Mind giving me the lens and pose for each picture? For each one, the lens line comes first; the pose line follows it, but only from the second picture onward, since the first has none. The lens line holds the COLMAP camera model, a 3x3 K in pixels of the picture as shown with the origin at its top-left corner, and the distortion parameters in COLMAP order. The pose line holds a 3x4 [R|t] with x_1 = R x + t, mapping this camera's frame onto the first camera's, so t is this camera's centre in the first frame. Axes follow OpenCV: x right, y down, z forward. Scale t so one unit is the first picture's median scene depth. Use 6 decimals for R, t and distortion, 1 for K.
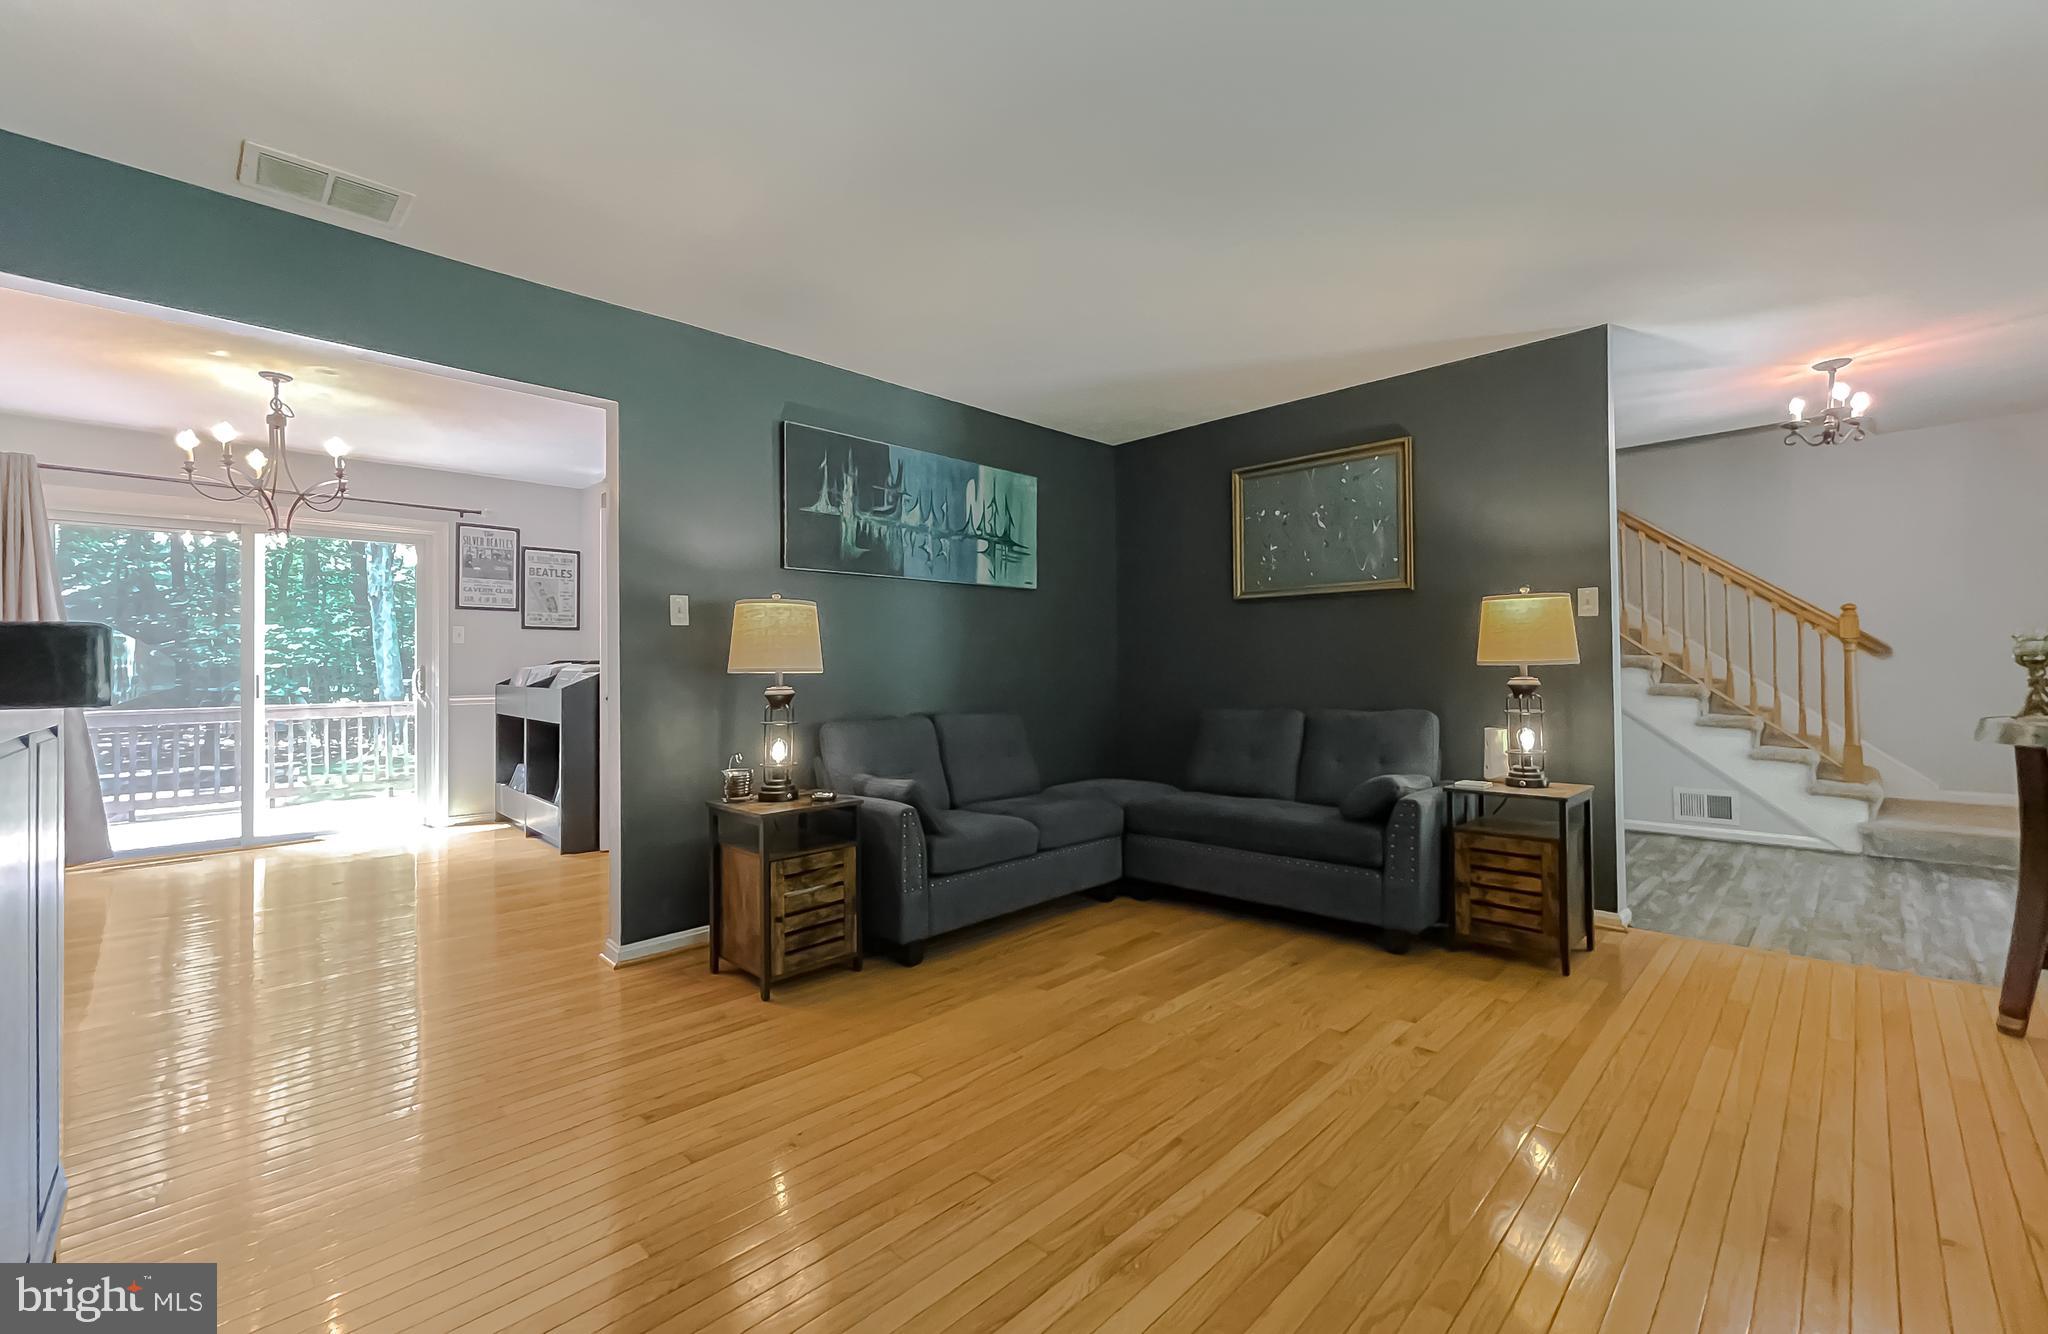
lens RADIAL K [[833.8, 0, 1006.7], [0, 833.8, 656.8], [0, 0, 1]] dist [-0.001860, -0.000453]
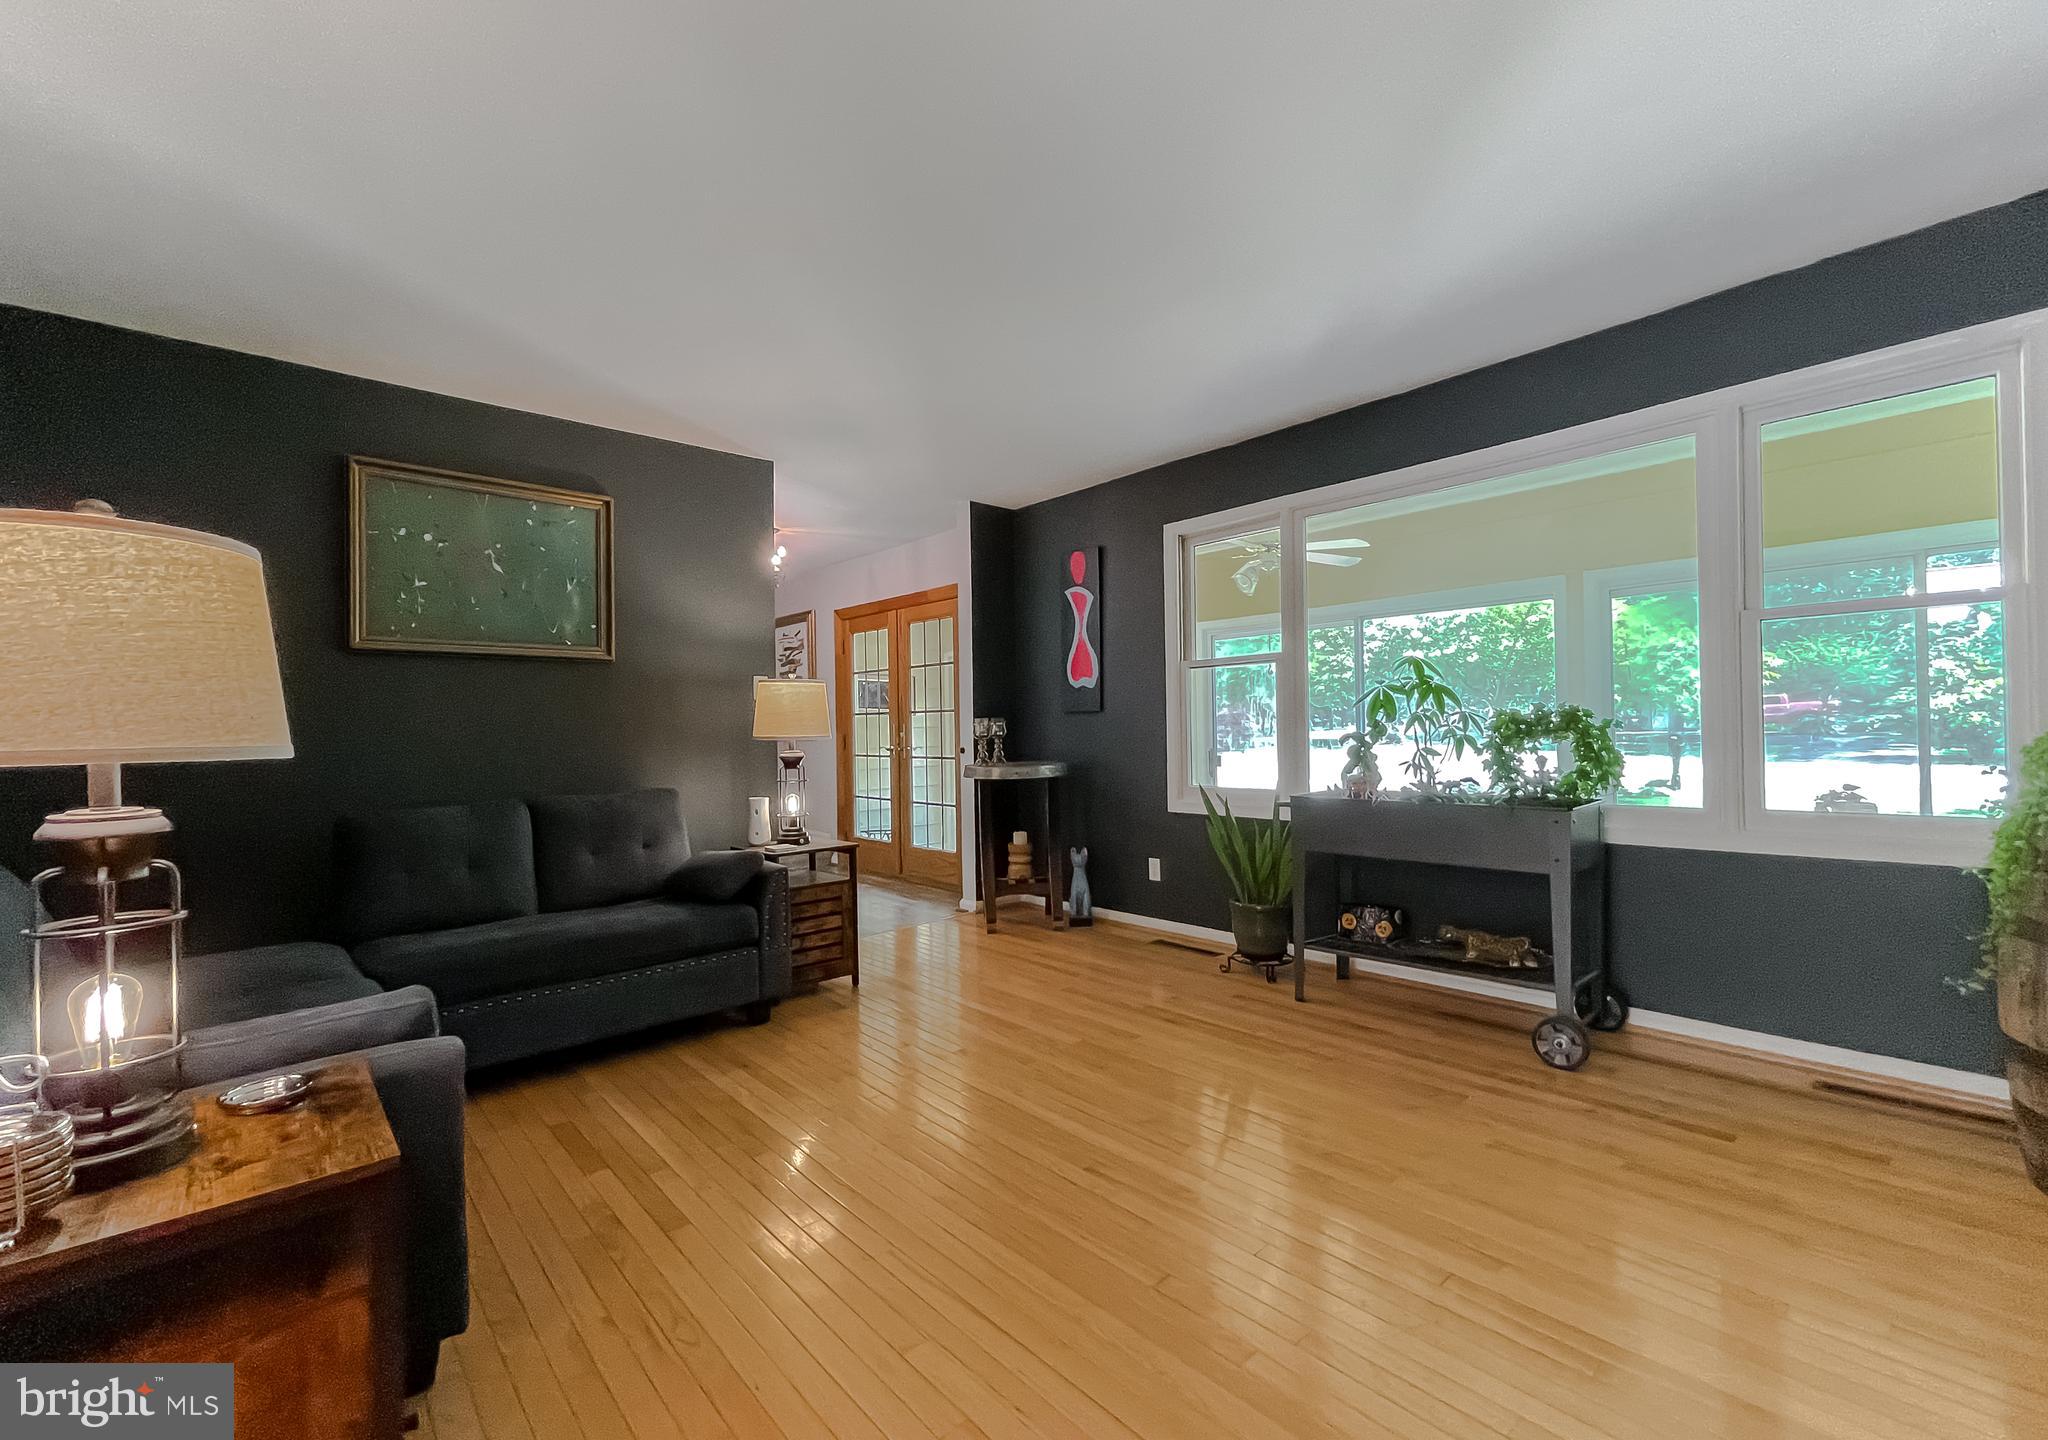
lens RADIAL K [[864.2, 0, 1019.3], [0, 864.2, 723.4], [0, 0, 1]] dist [-0.004438, 0.000047]
pose [[0.066189, 0.018438, 0.997637, -0.569569], [0.005598, 0.999807, -0.018849, 0.012140], [-0.997791, 0.006833, 0.066073, 0.616474]]
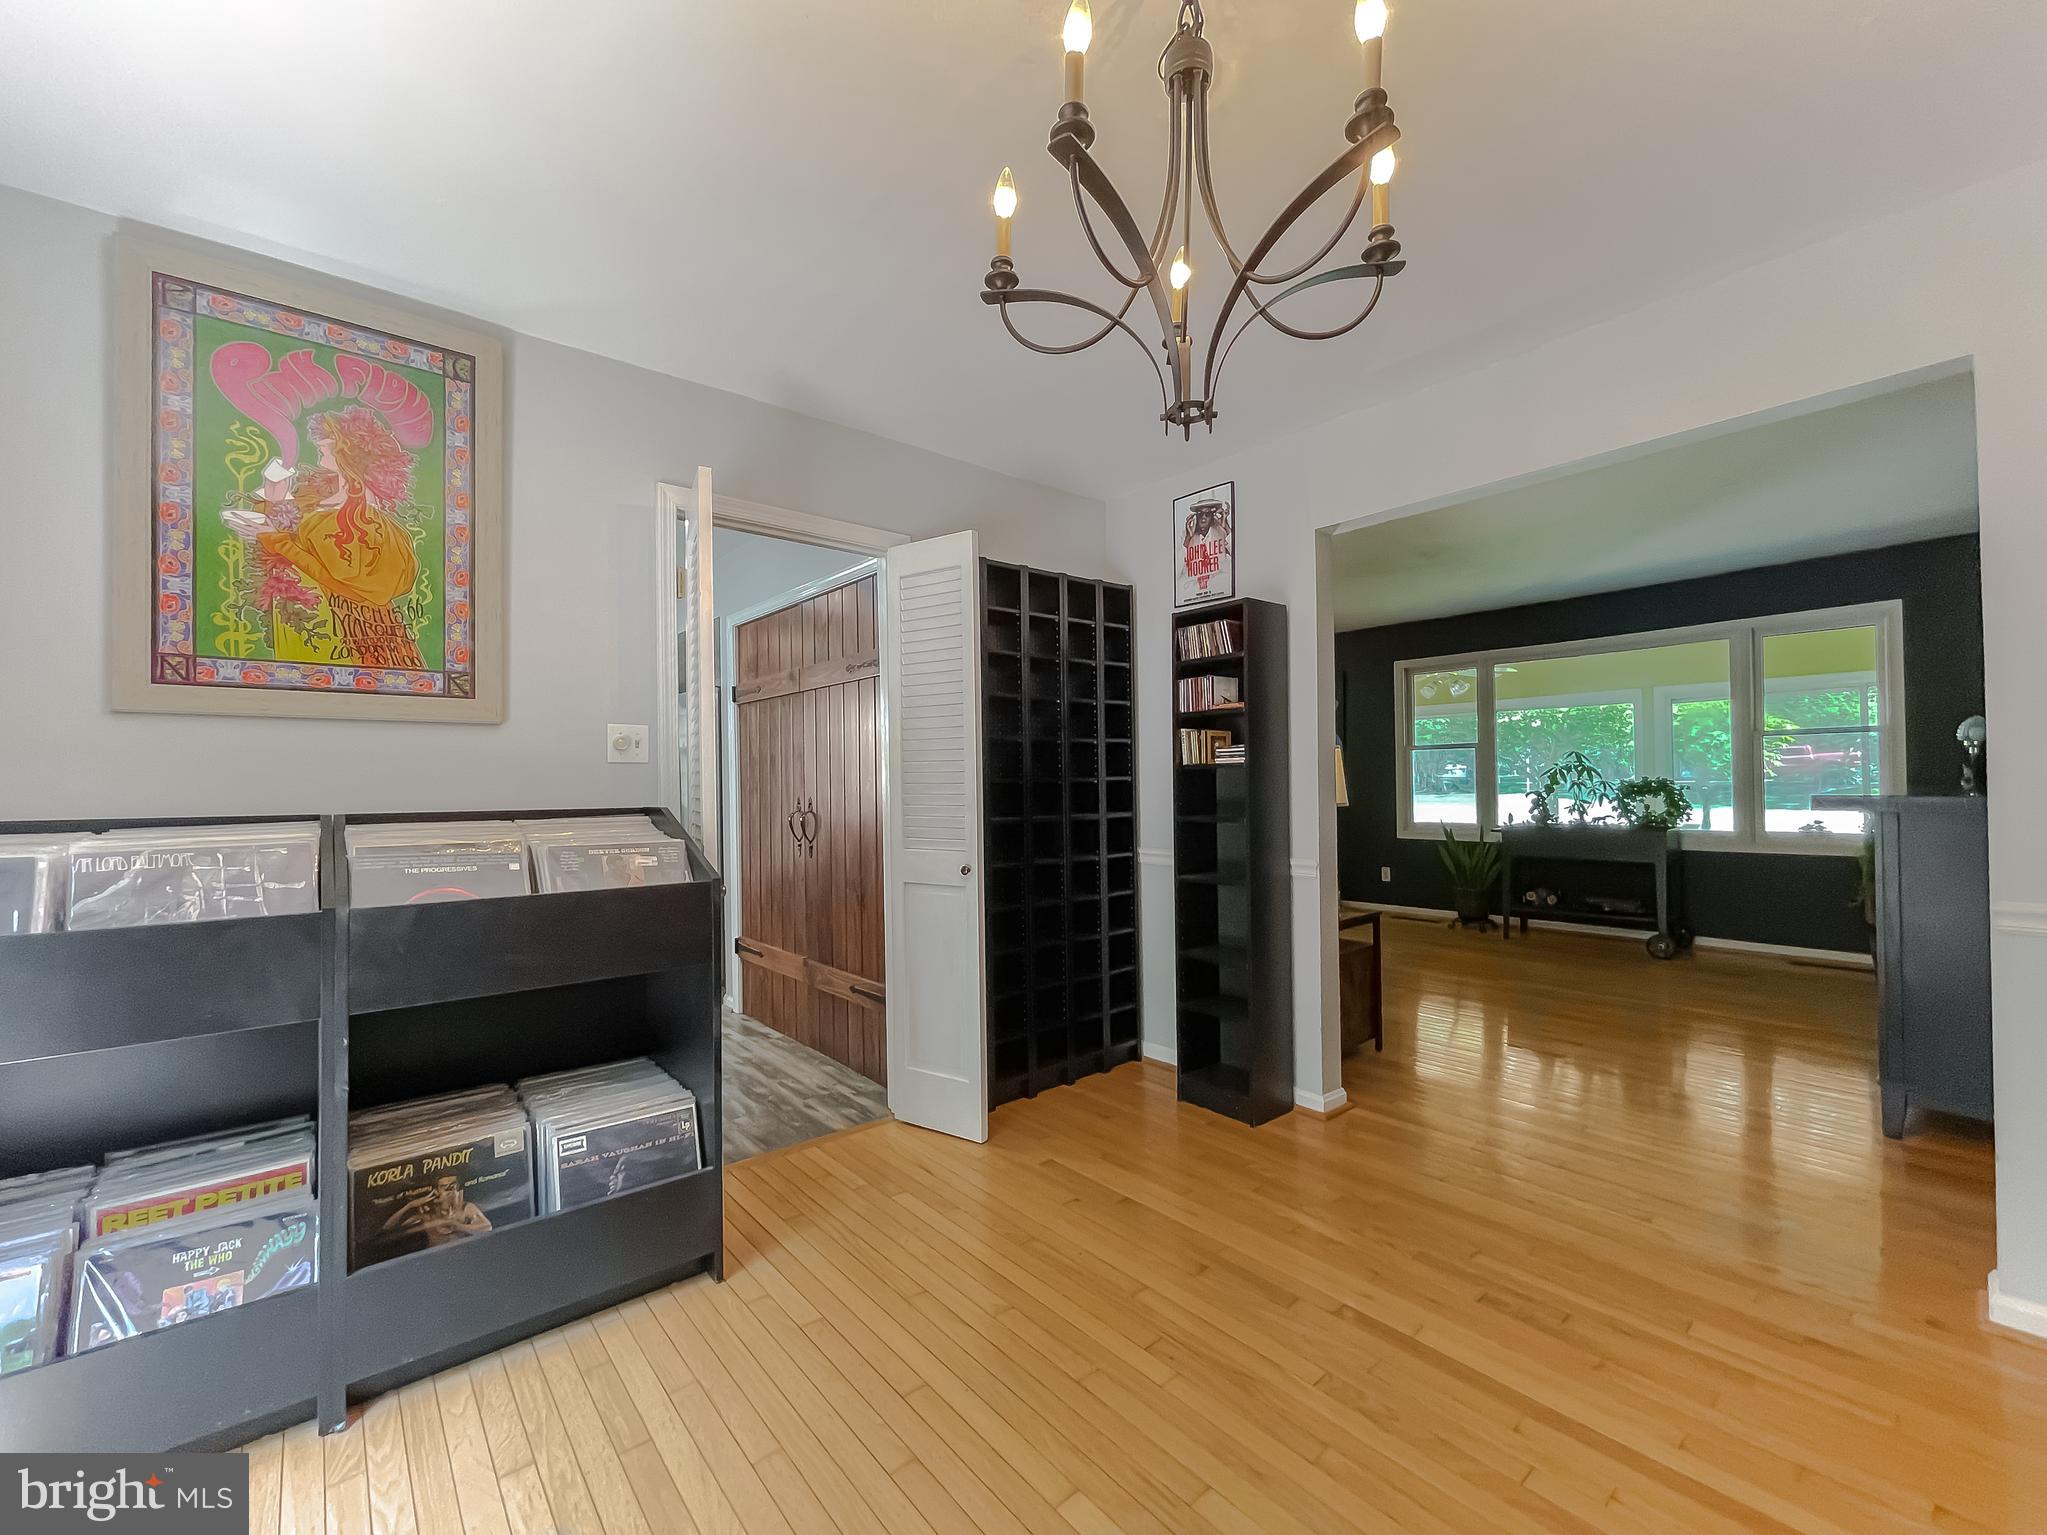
lens RADIAL K [[848.7, 0, 1029.4], [0, 848.7, 764.1], [0, 0, 1]] dist [0.001020, 0.000128]
pose [[0.083082, 0.026074, 0.996202, -1.972826], [0.002825, 0.999647, -0.026399, -0.019074], [-0.996539, 0.005008, 0.082979, 1.604281]]
